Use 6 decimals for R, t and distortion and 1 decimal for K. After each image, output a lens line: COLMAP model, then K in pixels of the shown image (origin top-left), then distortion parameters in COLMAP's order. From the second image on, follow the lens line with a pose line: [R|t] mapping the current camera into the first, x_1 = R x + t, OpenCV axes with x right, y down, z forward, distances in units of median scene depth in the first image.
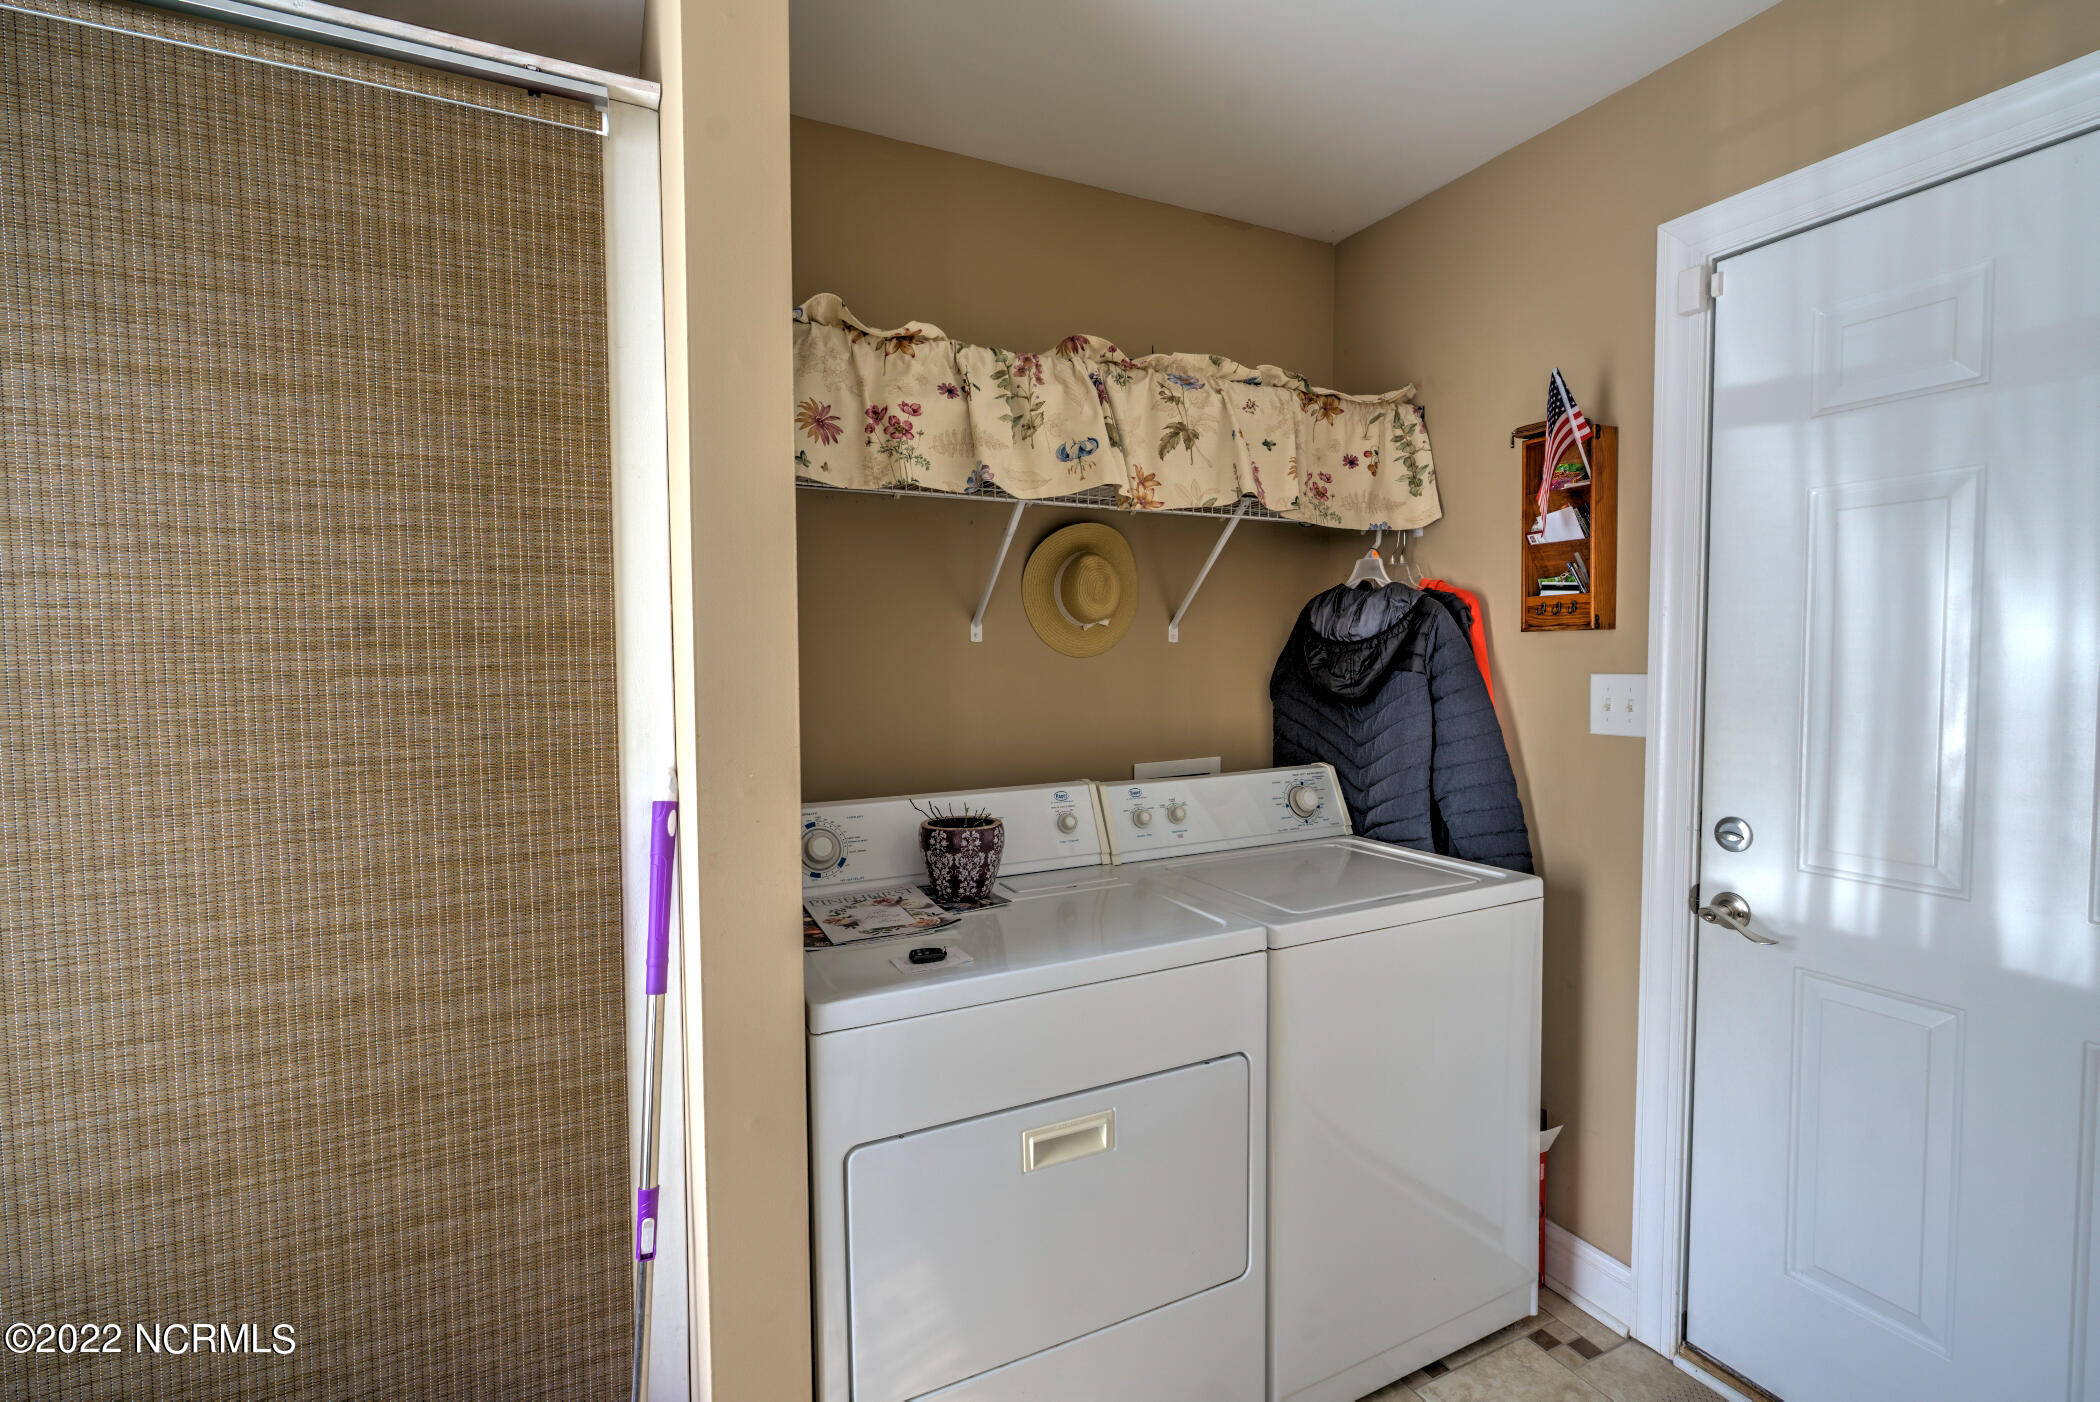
lens RADIAL K [[965.1, 0, 1056.8], [0, 965.1, 700.7], [0, 0, 1]] dist [-0.003265, 0.001579]
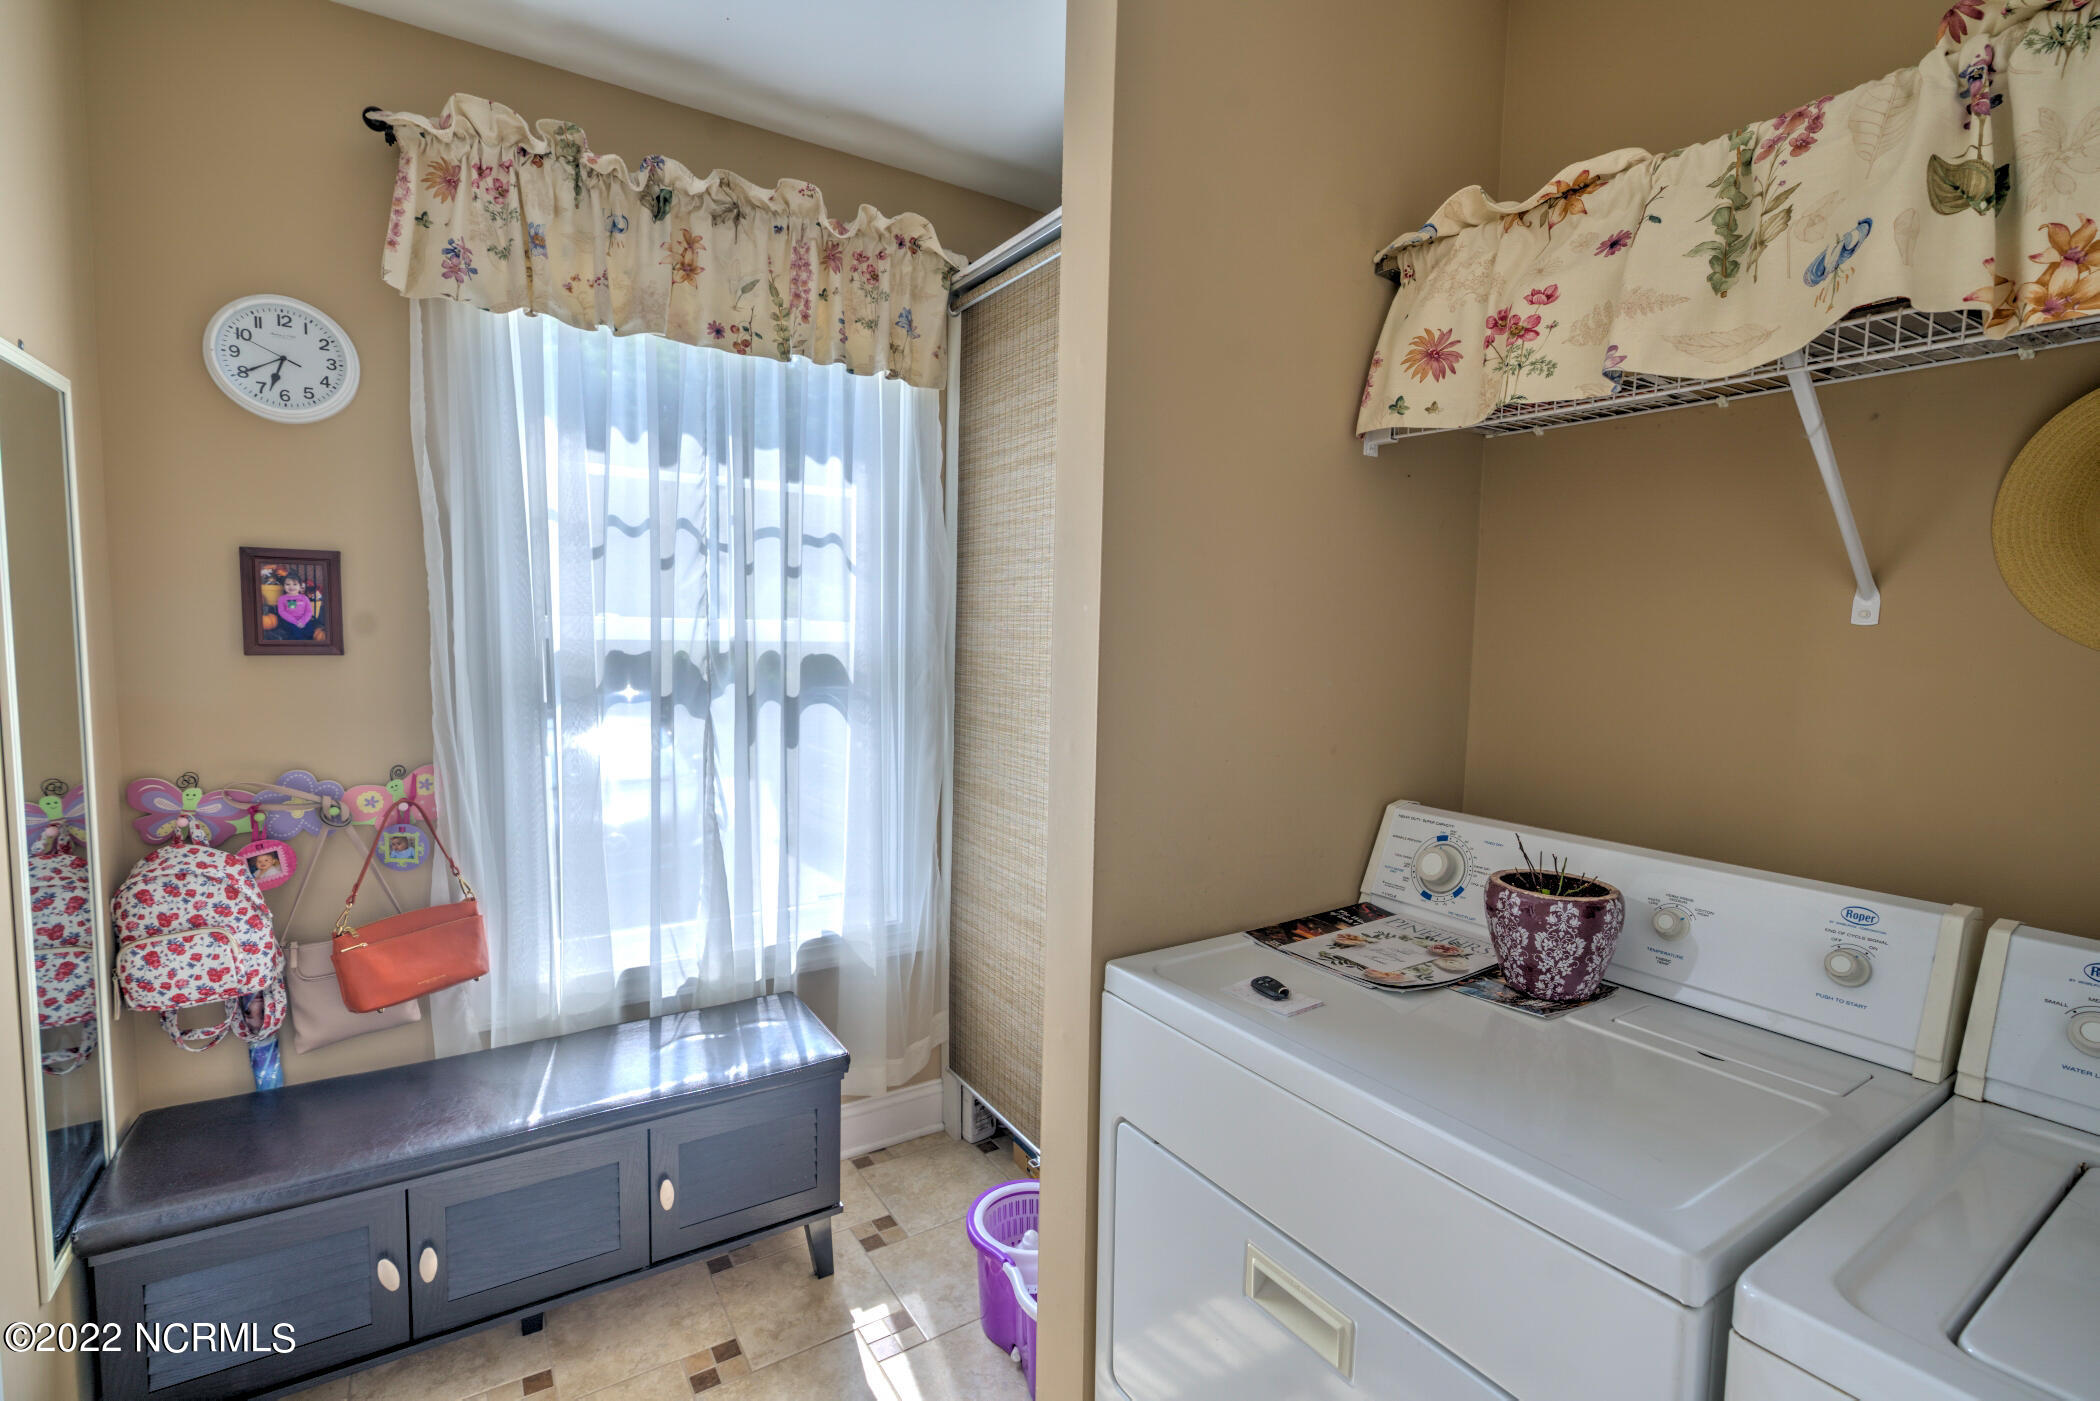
lens RADIAL K [[965.1, 0, 1056.8], [0, 965.1, 700.2], [0, 0, 1]] dist [-0.003265, 0.001579]
pose [[0.112859, 0.086941, -0.989800, 0.547646], [-0.074127, 0.994125, 0.078869, -0.033048], [0.990842, 0.064470, 0.118640, 0.578907]]
